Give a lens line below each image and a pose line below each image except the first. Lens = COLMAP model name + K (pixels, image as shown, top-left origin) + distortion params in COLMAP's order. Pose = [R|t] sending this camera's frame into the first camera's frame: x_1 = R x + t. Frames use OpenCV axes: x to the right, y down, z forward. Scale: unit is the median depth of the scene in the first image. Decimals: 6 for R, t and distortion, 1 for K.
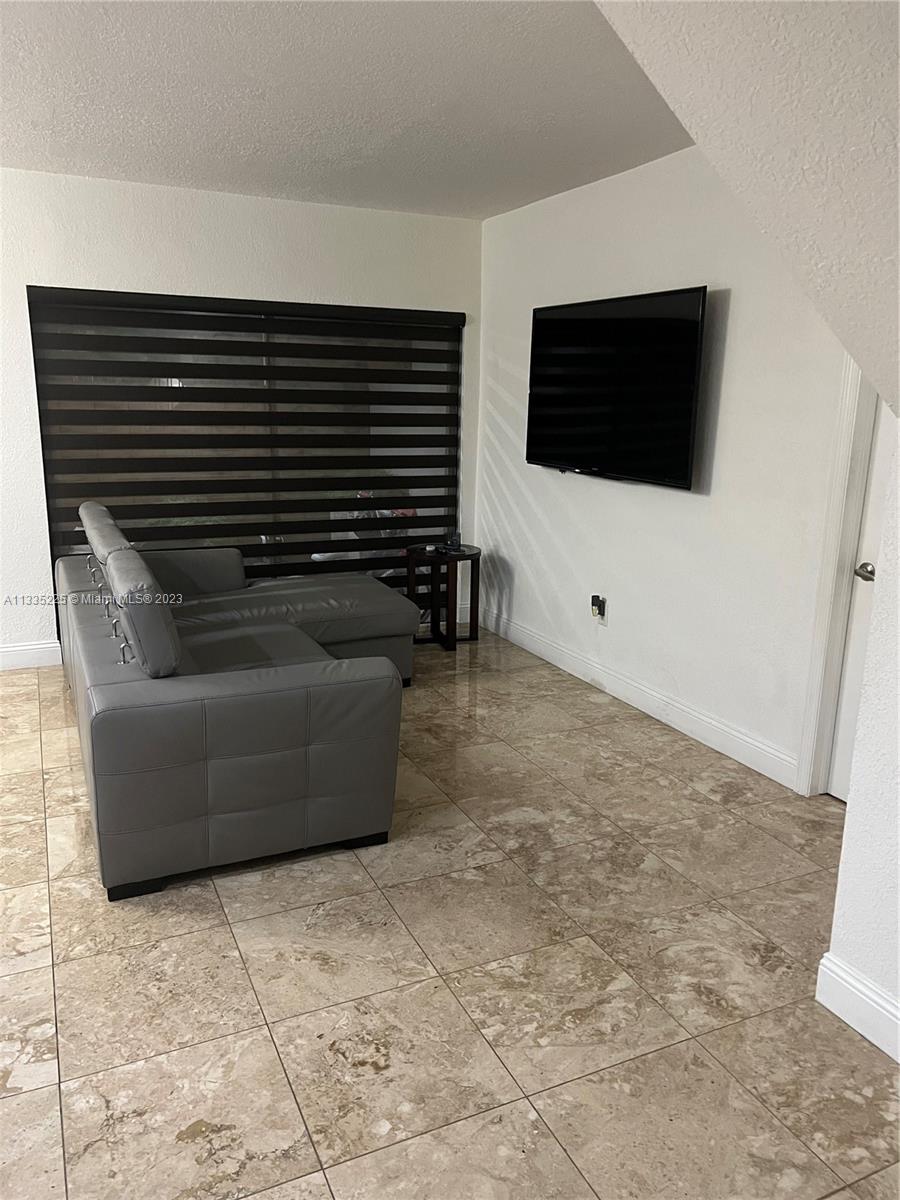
lens RADIAL K [[901.1, 0, 449.9], [0, 901.1, 606.9], [0, 0, 1]] dist [0.080736, -0.091734]
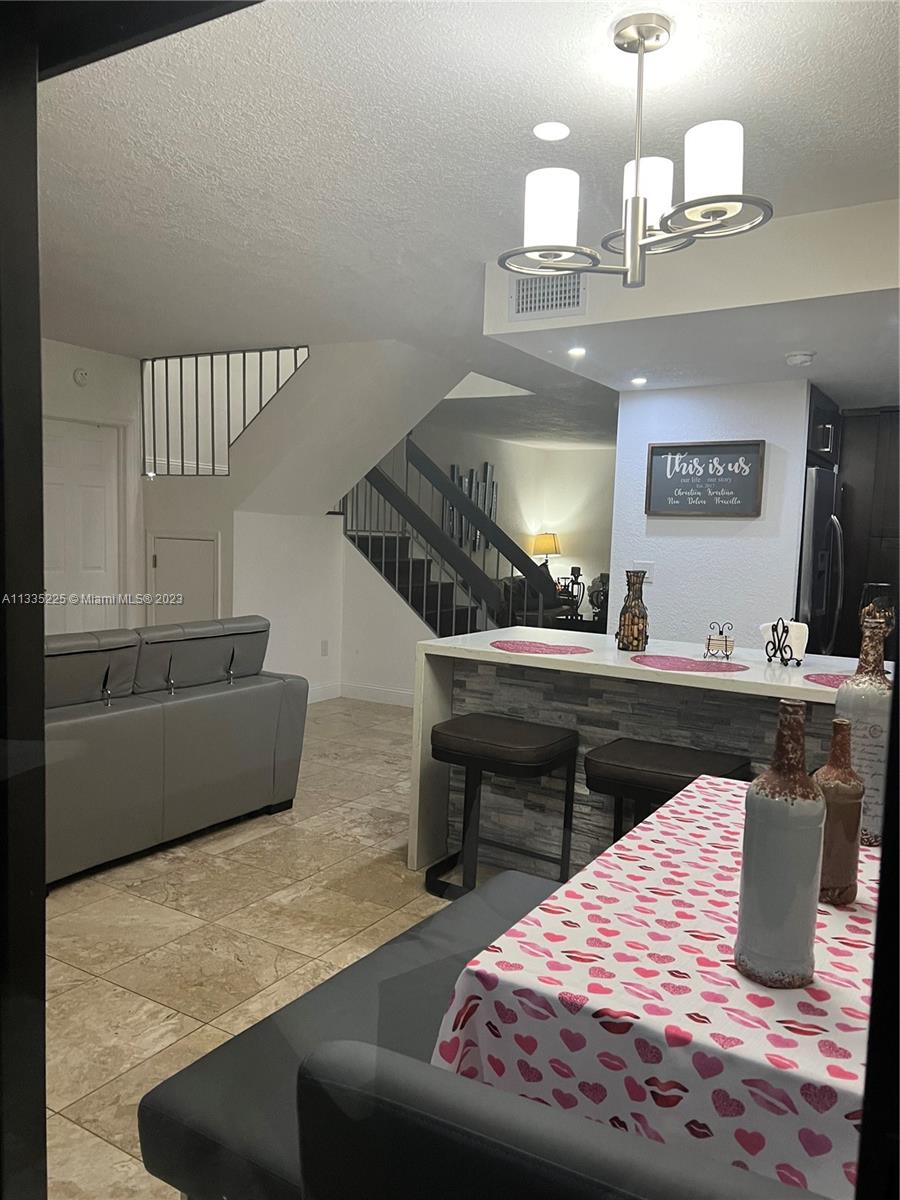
lens RADIAL K [[901.1, 0, 449.9], [0, 901.1, 606.9], [0, 0, 1]] dist [0.080736, -0.091734]
pose [[-0.561127, -0.102714, 0.821332, -1.851242], [0.153840, 0.962041, 0.225413, -0.348224], [-0.813308, 0.252839, -0.524025, 1.552161]]
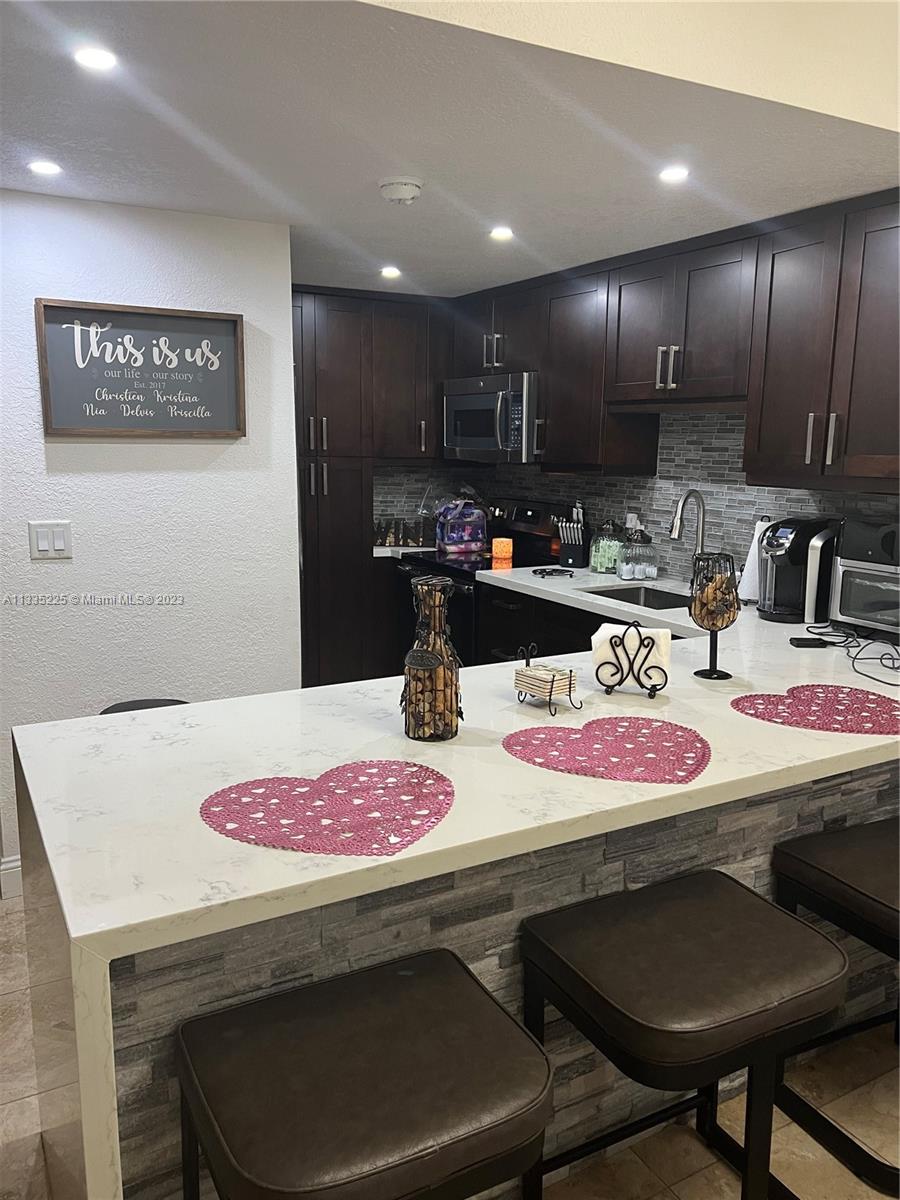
lens RADIAL K [[903.3, 0, 468.2], [0, 903.3, 602.7], [0, 0, 1]] dist [0.061911, -0.075263]
pose [[-0.995073, -0.010535, -0.098588, -0.861989], [-0.049679, 0.913492, 0.403812, -0.309778], [0.085805, 0.406720, -0.909514, 1.225100]]
